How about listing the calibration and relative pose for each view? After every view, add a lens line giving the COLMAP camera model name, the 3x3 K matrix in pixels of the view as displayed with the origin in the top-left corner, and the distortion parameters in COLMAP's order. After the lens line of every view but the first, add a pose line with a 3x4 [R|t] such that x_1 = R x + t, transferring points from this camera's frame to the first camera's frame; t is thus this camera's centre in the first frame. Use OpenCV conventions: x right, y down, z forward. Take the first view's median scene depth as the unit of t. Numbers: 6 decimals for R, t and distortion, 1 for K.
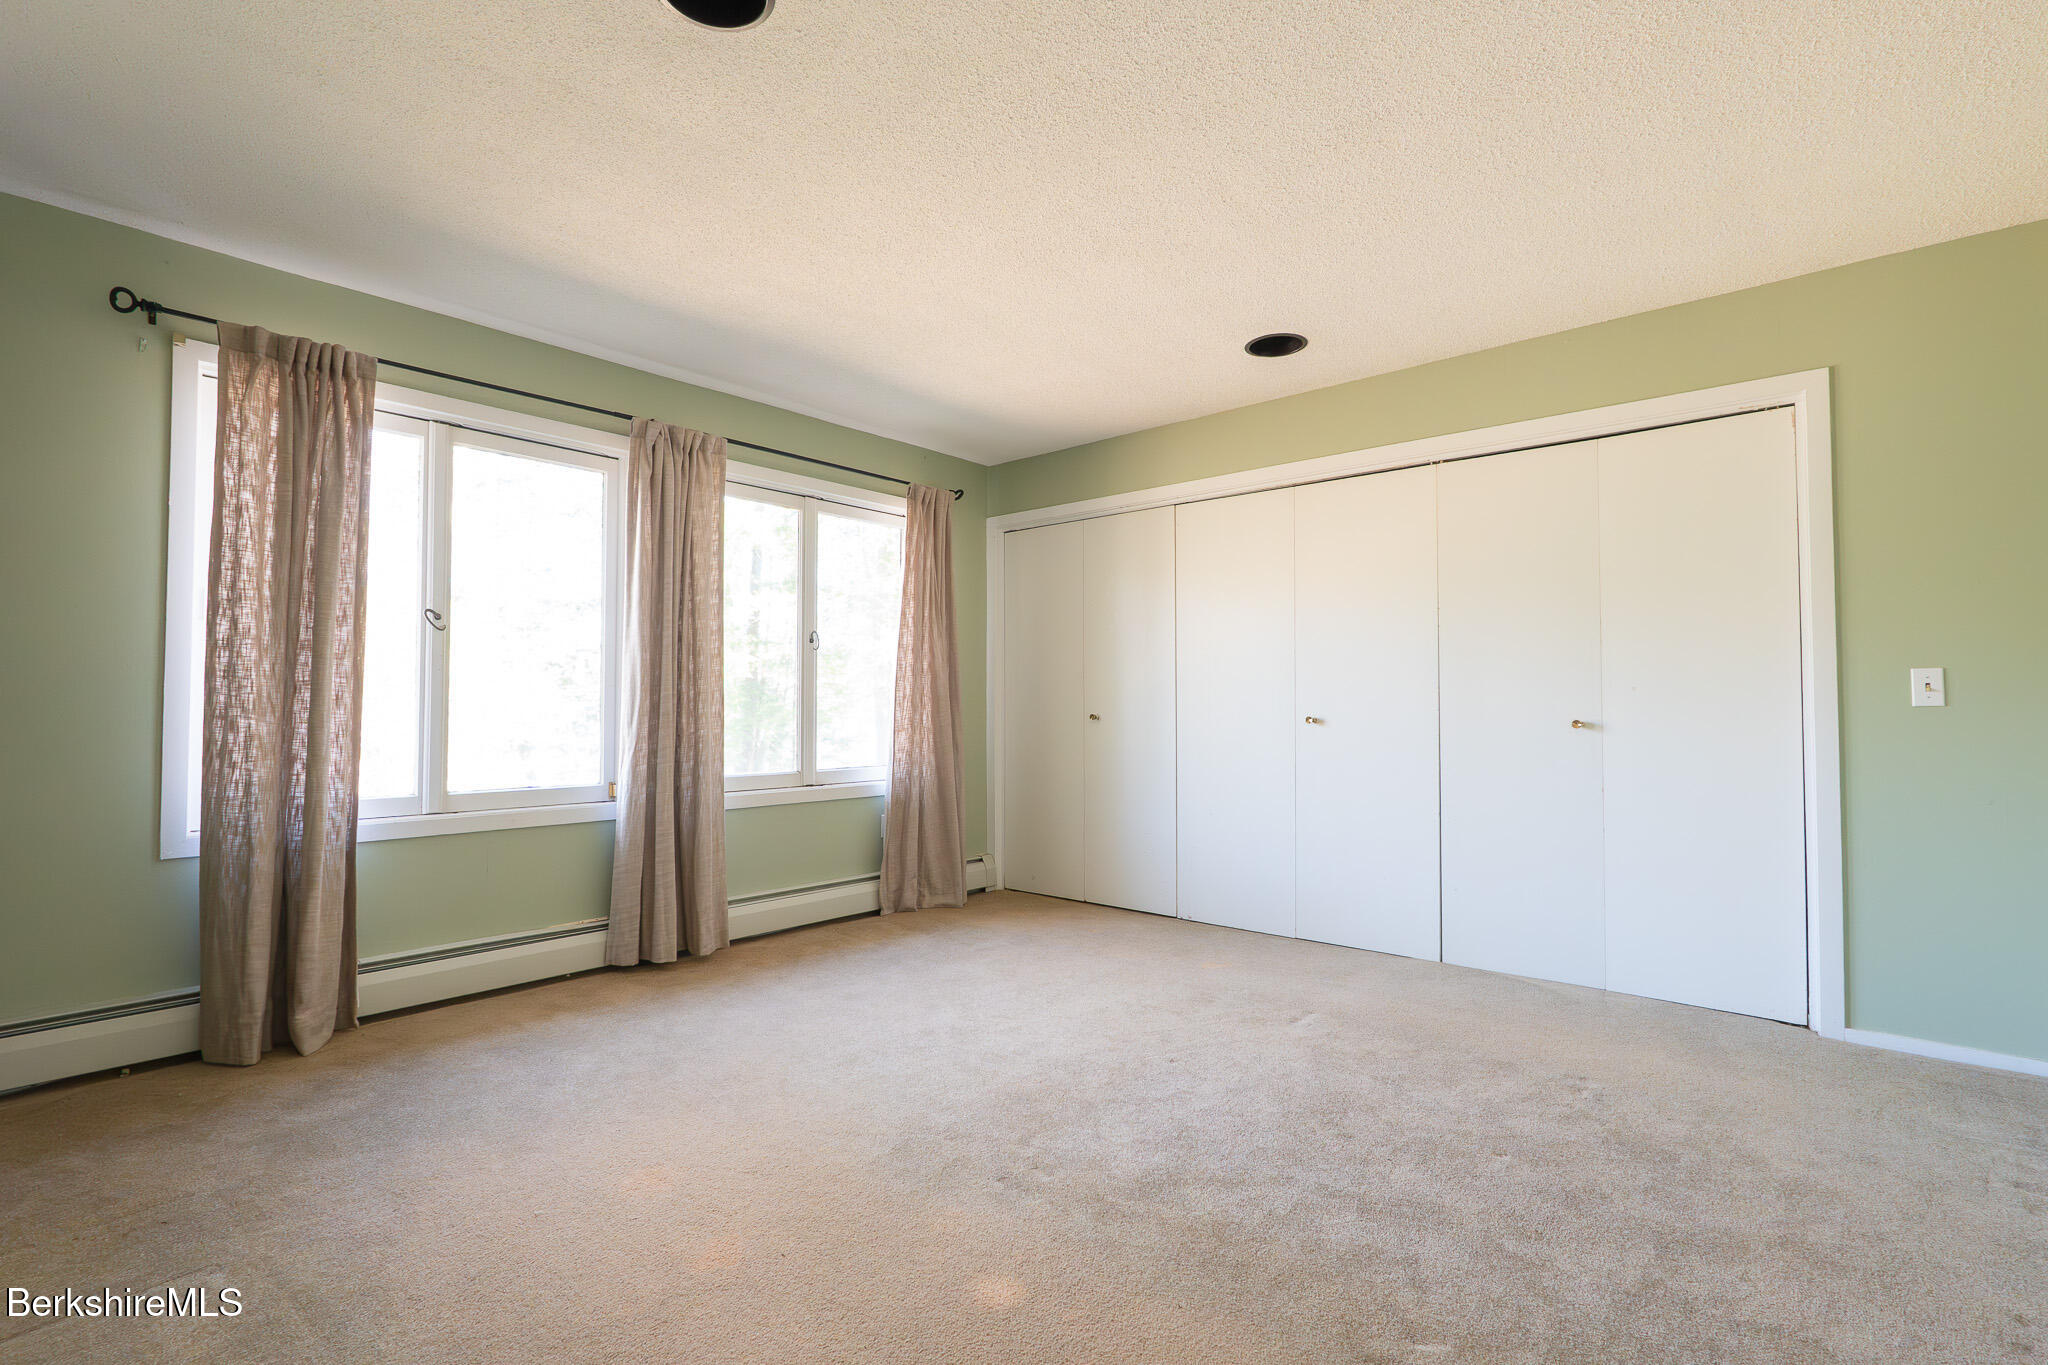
lens RADIAL K [[945.4, 0, 1024.0], [0, 945.4, 682.5], [0, 0, 1]] dist [0.000648, 0.000162]
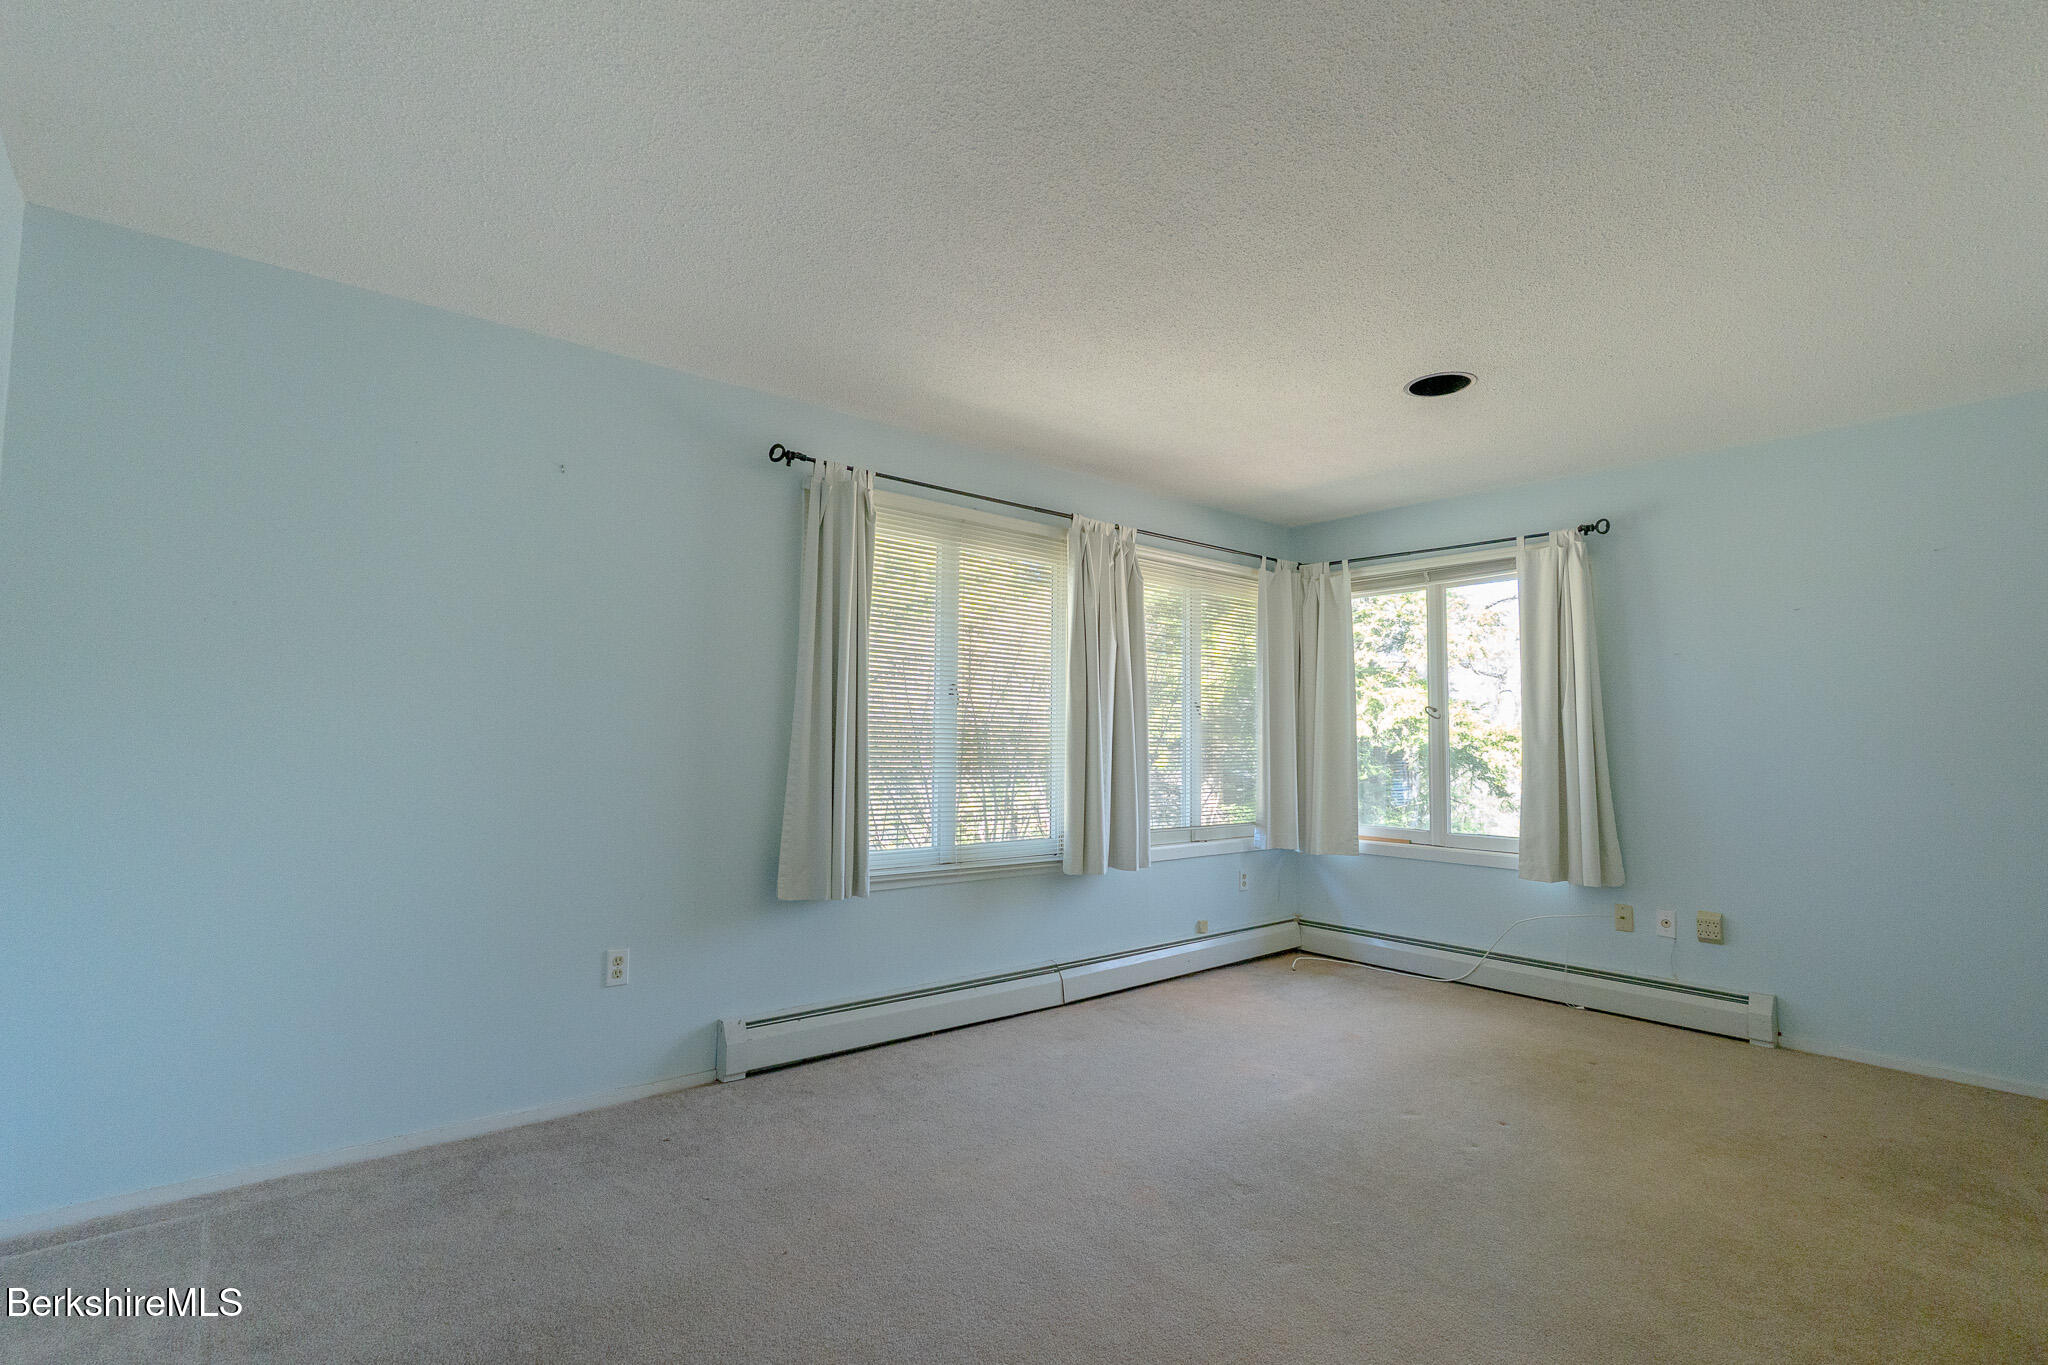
lens RADIAL K [[945.4, 0, 1024.0], [0, 945.4, 682.5], [0, 0, 1]] dist [0.000648, 0.000162]
pose [[0.988633, 0.011327, -0.149921, -0.393875], [-0.016088, 0.999403, -0.030579, -0.039342], [0.149485, 0.032643, 0.988225, -0.273689]]
